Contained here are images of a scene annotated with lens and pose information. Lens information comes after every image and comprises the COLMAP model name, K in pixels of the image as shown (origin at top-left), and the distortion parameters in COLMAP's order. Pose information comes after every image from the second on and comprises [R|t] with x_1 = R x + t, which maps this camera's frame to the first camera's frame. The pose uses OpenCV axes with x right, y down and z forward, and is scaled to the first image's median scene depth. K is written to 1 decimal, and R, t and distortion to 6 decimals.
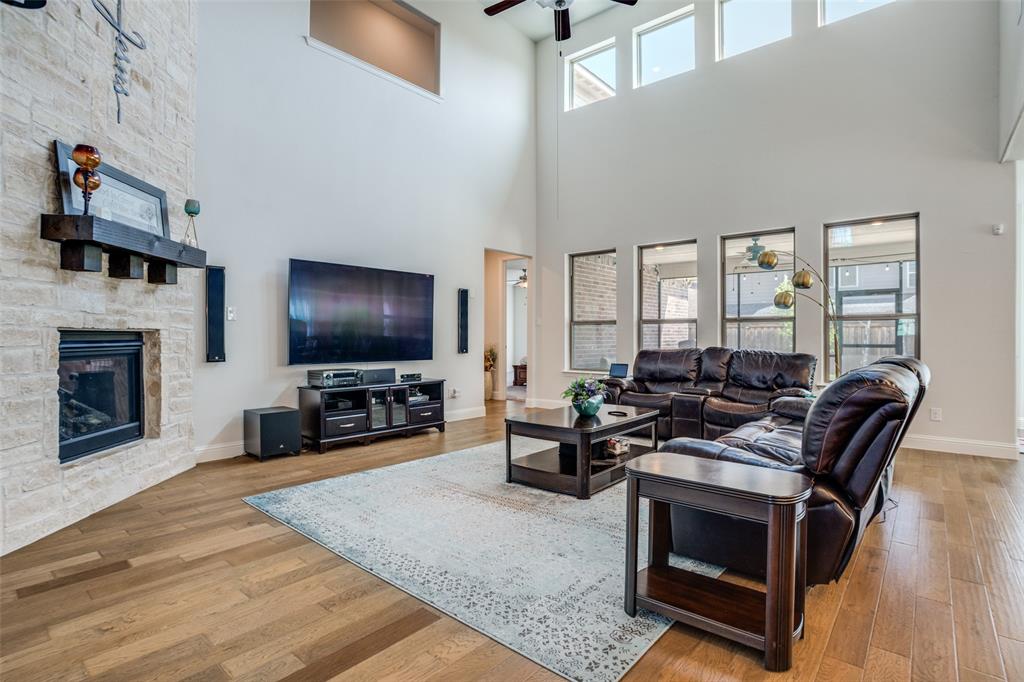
lens RADIAL K [[502.8, 0, 503.8], [0, 502.8, 340.5], [0, 0, 1]] dist [-0.035048, 0.004501]
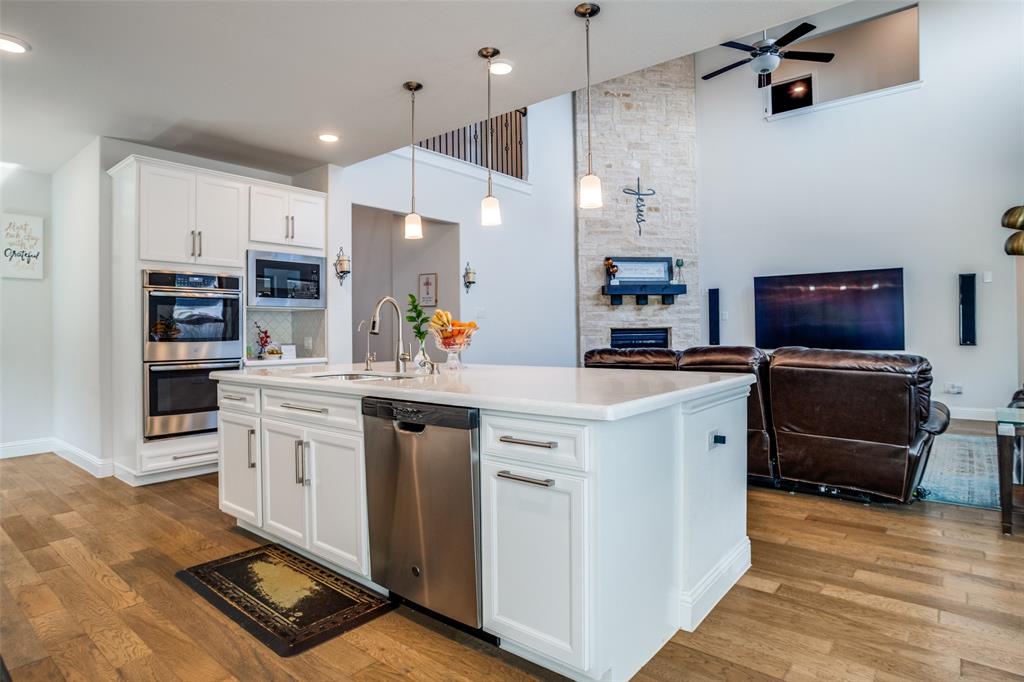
lens RADIAL K [[556.6, 0, 508.4], [0, 556.6, 334.9], [0, 0, 1]] dist [-0.061995, 0.027828]
pose [[0.028609, 0.001869, -0.999589, 1.503511], [0.003460, 0.999992, 0.001969, 0.002636], [0.999585, -0.003515, 0.028603, 0.277655]]
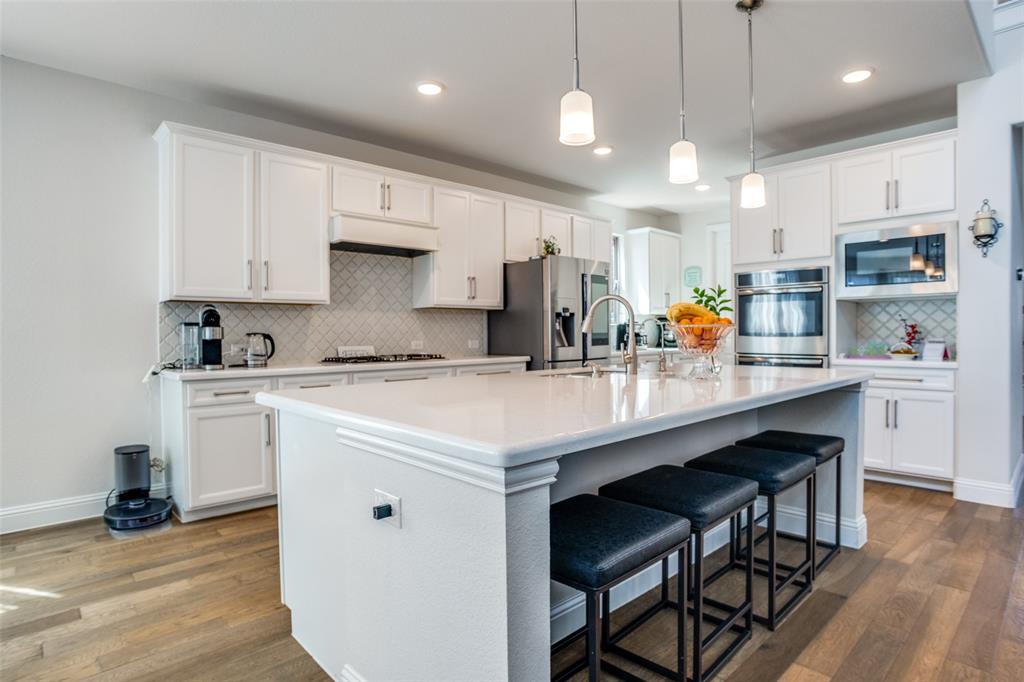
lens RADIAL K [[556.6, 0, 518.2], [0, 556.6, 336.1], [0, 0, 1]] dist [-0.061995, 0.027828]
pose [[-0.995730, 0.004087, 0.092221, 0.809719], [0.005518, 0.999868, 0.015270, -0.004874], [-0.092146, 0.015713, -0.995621, 0.868860]]
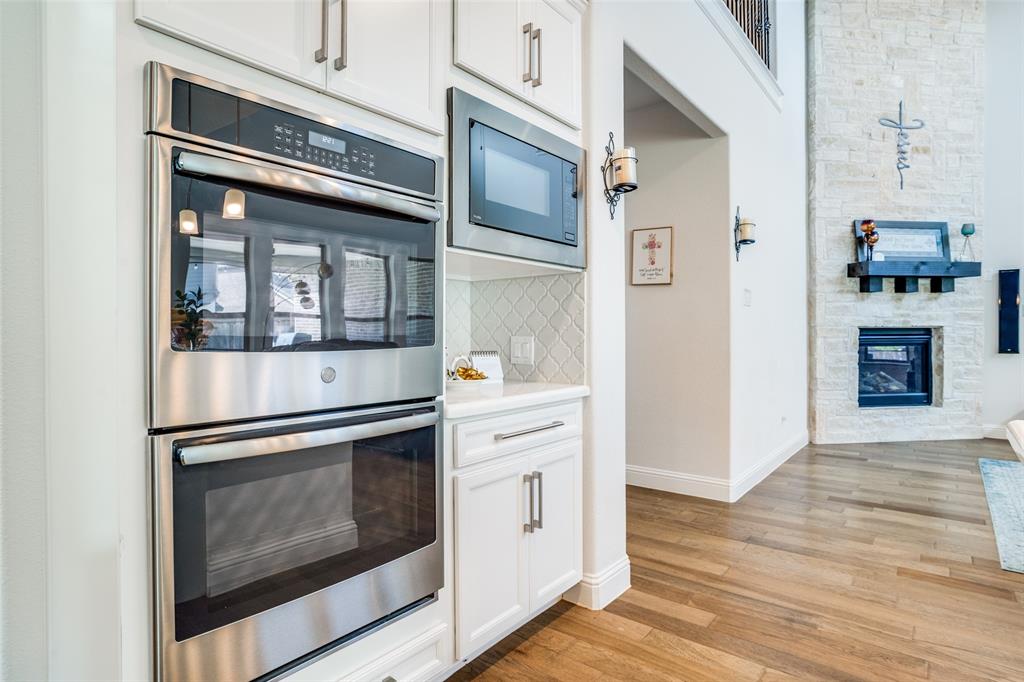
lens RADIAL K [[556.6, 0, 515.3], [0, 556.6, 345.7], [0, 0, 1]] dist [-0.061995, 0.027828]
pose [[0.048536, 0.016456, -0.998686, 0.712638], [-0.001470, 0.999864, 0.016404, 0.008058], [0.998820, 0.000672, 0.048553, -0.228349]]
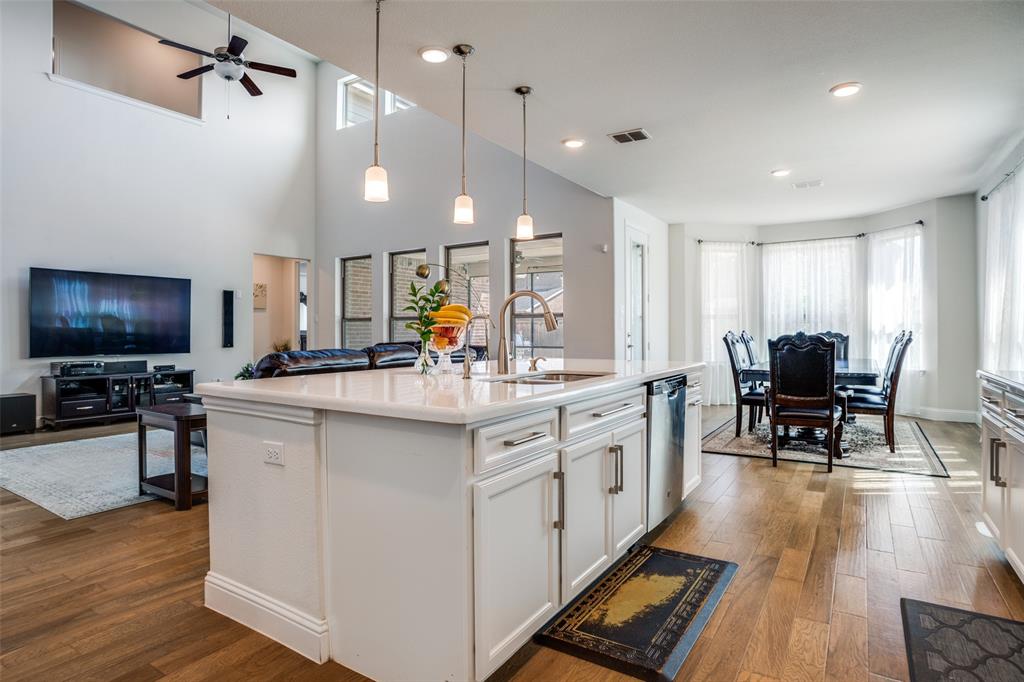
lens RADIAL K [[556.6, 0, 512.1], [0, 556.6, 337.4], [0, 0, 1]] dist [-0.061995, 0.027828]
pose [[0.989223, -0.008225, 0.146183, 0.641626], [0.007954, 0.999965, 0.002439, 0.008854], [-0.146198, -0.001250, 0.989255, -0.531814]]
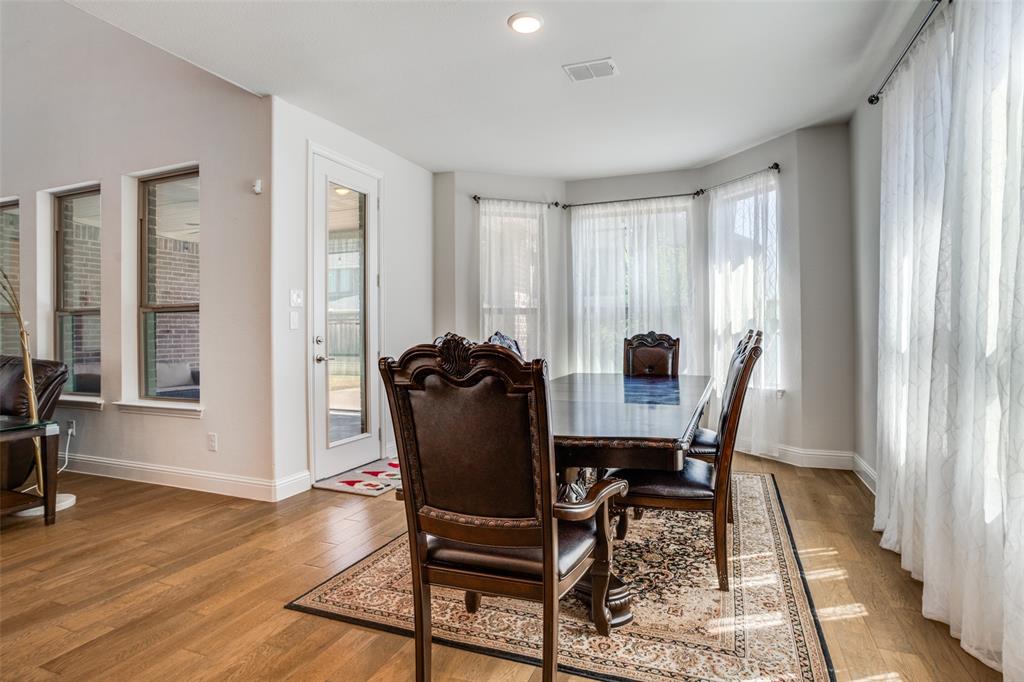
lens RADIAL K [[556.6, 0, 520.5], [0, 556.6, 338.2], [0, 0, 1]] dist [-0.061995, 0.027828]
pose [[0.938731, -0.016444, 0.344258, 1.291348], [0.015961, 0.999864, 0.004237, 0.004392], [-0.344281, 0.001517, 0.938865, 0.103191]]
